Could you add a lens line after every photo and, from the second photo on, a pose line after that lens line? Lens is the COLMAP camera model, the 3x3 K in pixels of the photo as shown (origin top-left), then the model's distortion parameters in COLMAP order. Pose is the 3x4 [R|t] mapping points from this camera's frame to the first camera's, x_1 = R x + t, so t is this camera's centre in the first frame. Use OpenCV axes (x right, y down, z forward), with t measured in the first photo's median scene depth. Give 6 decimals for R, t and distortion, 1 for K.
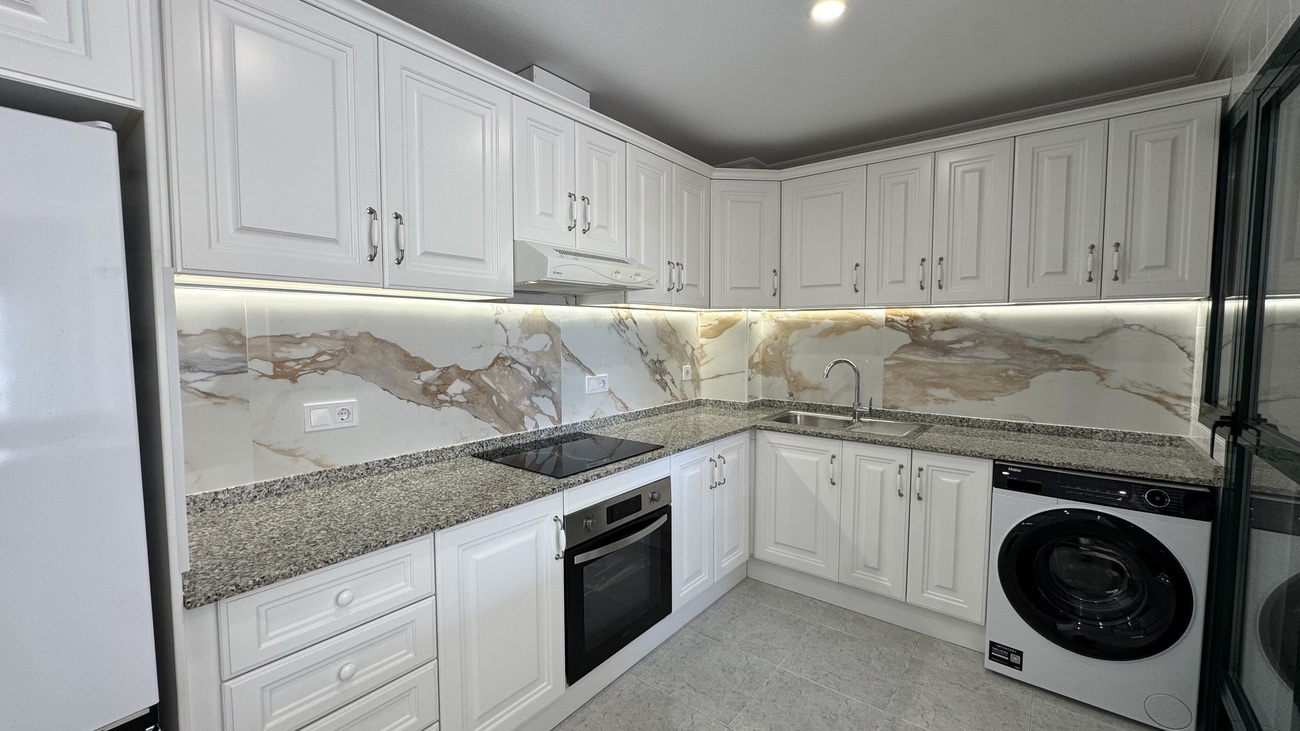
lens RADIAL K [[522.0, 0, 655.3], [0, 522.0, 361.9], [0, 0, 1]] dist [0.000736, 0.000150]
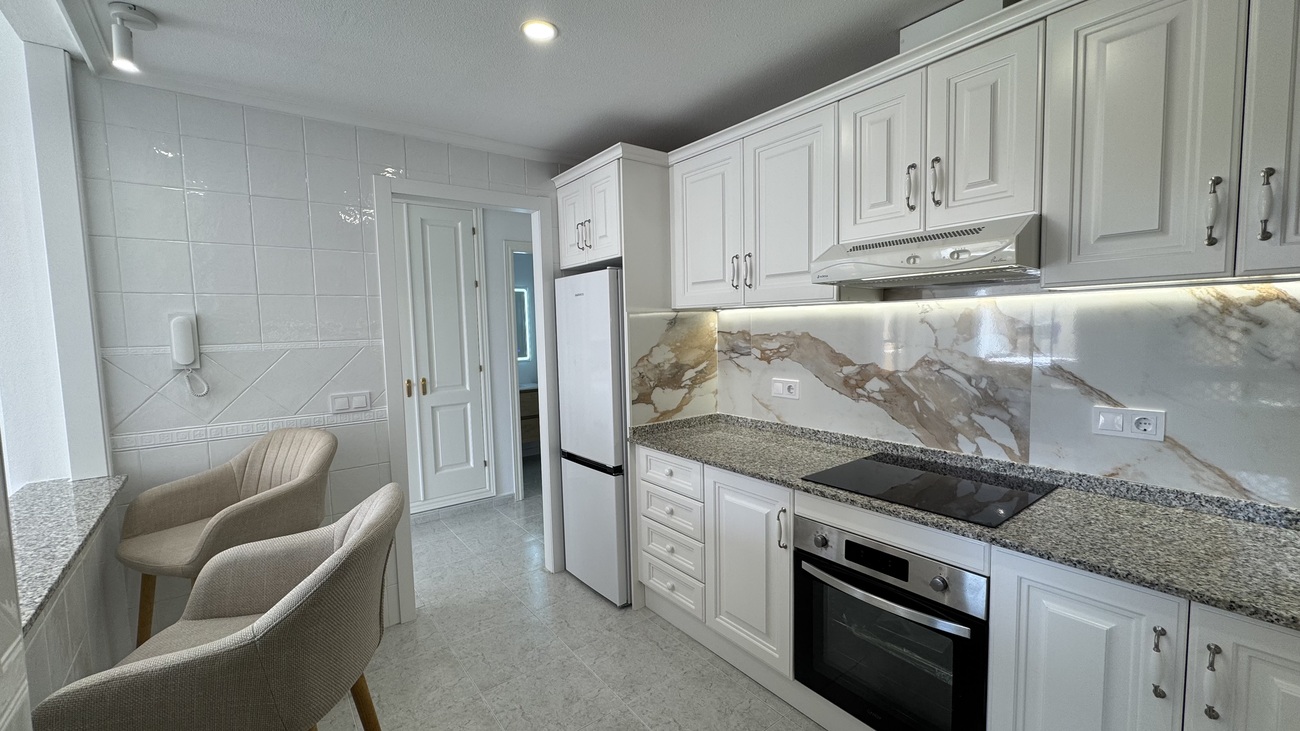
lens RADIAL K [[522.0, 0, 655.3], [0, 522.0, 361.9], [0, 0, 1]] dist [0.000736, 0.000150]
pose [[-0.243628, 0.075298, -0.966941, 0.771325], [-0.034699, 0.995667, 0.086278, -0.075643], [0.969248, 0.054571, -0.239960, 0.853928]]
